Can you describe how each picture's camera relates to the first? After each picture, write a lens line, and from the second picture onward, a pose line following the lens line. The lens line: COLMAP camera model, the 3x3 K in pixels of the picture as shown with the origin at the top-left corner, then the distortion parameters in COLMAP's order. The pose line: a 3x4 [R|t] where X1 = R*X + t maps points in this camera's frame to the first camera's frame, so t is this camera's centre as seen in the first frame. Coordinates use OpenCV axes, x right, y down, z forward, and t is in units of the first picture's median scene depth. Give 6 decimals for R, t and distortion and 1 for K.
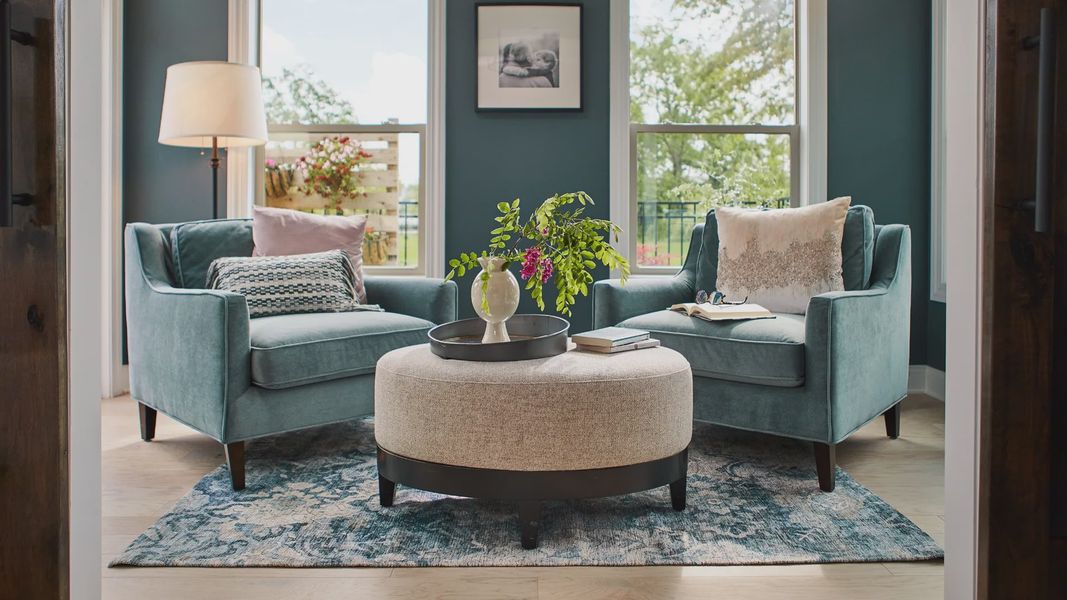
lens RADIAL K [[569.6, 0, 533.6], [0, 569.6, 275.4], [0, 0, 1]] dist [0.000805, 0.000138]
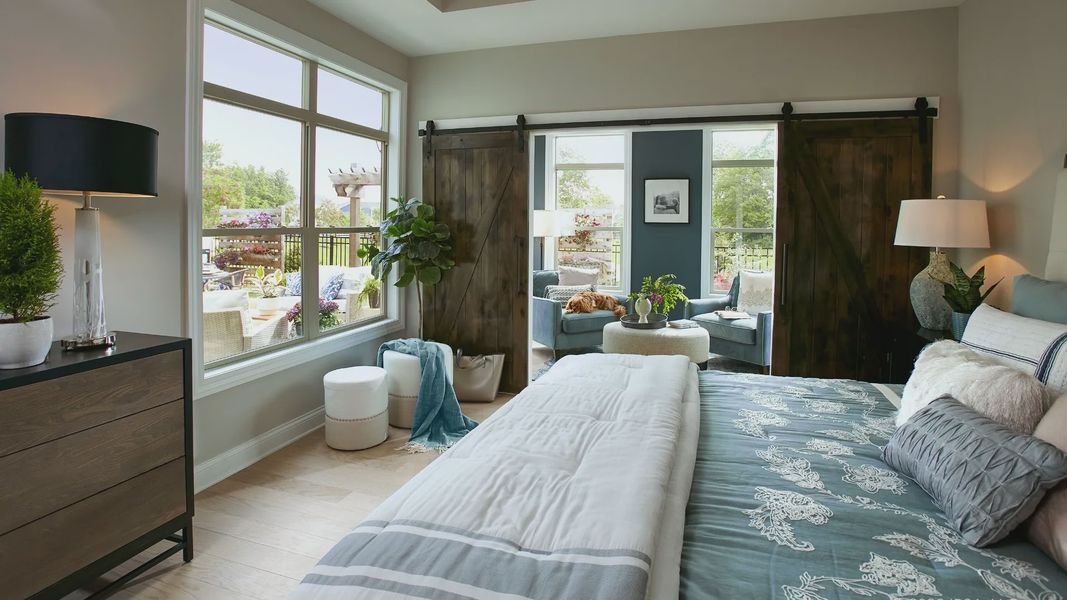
lens RADIAL K [[569.6, 0, 533.6], [0, 569.6, 275.4], [0, 0, 1]] dist [0.000805, 0.000138]
pose [[0.931162, 0.025065, -0.363744, 0.432570], [0.004110, 0.996849, 0.079211, -0.332383], [0.364584, -0.075253, 0.928125, -1.769624]]
